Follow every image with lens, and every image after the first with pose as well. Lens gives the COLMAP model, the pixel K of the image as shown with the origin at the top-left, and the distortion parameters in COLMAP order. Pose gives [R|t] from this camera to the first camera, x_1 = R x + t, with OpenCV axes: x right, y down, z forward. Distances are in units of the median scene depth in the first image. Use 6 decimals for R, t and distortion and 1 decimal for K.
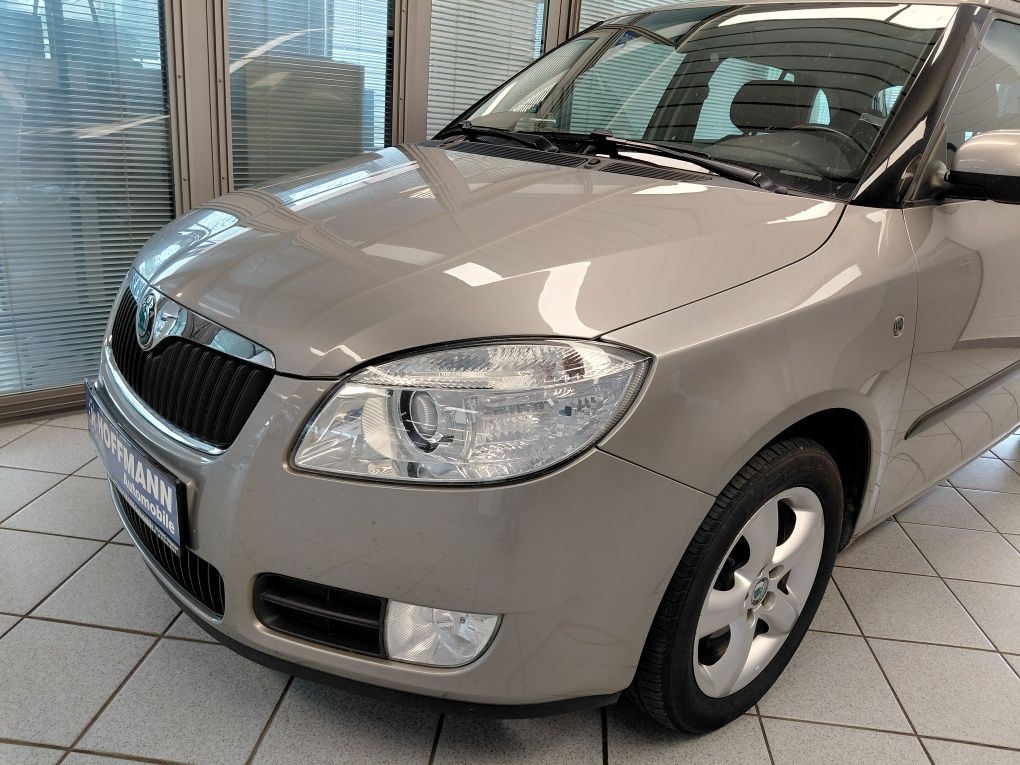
lens RADIAL K [[769.5, 0, 510.7], [0, 769.5, 391.8], [0, 0, 1]] dist [0.038667, -0.070955]
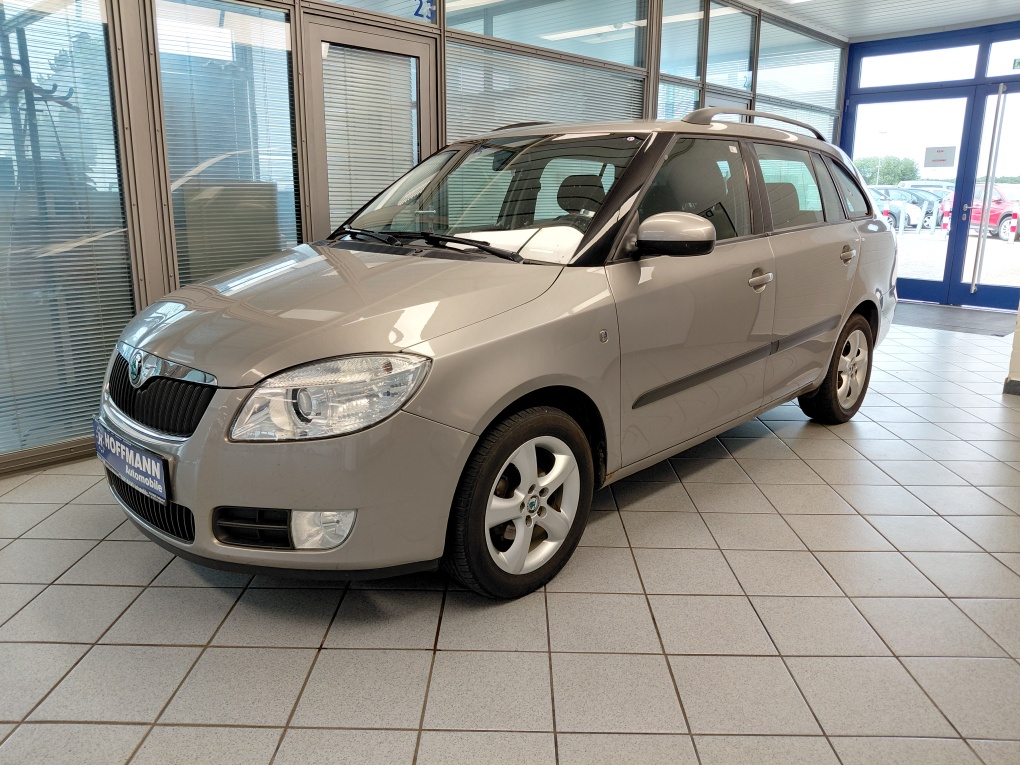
lens RADIAL K [[769.5, 0, 512.8], [0, 769.5, 372.1], [0, 0, 1]] dist [0.038667, -0.070955]
pose [[0.993848, -0.086314, 0.069392, 0.190336], [0.093315, 0.990091, -0.104938, 0.148221], [-0.059647, 0.110768, 0.992055, -0.619962]]
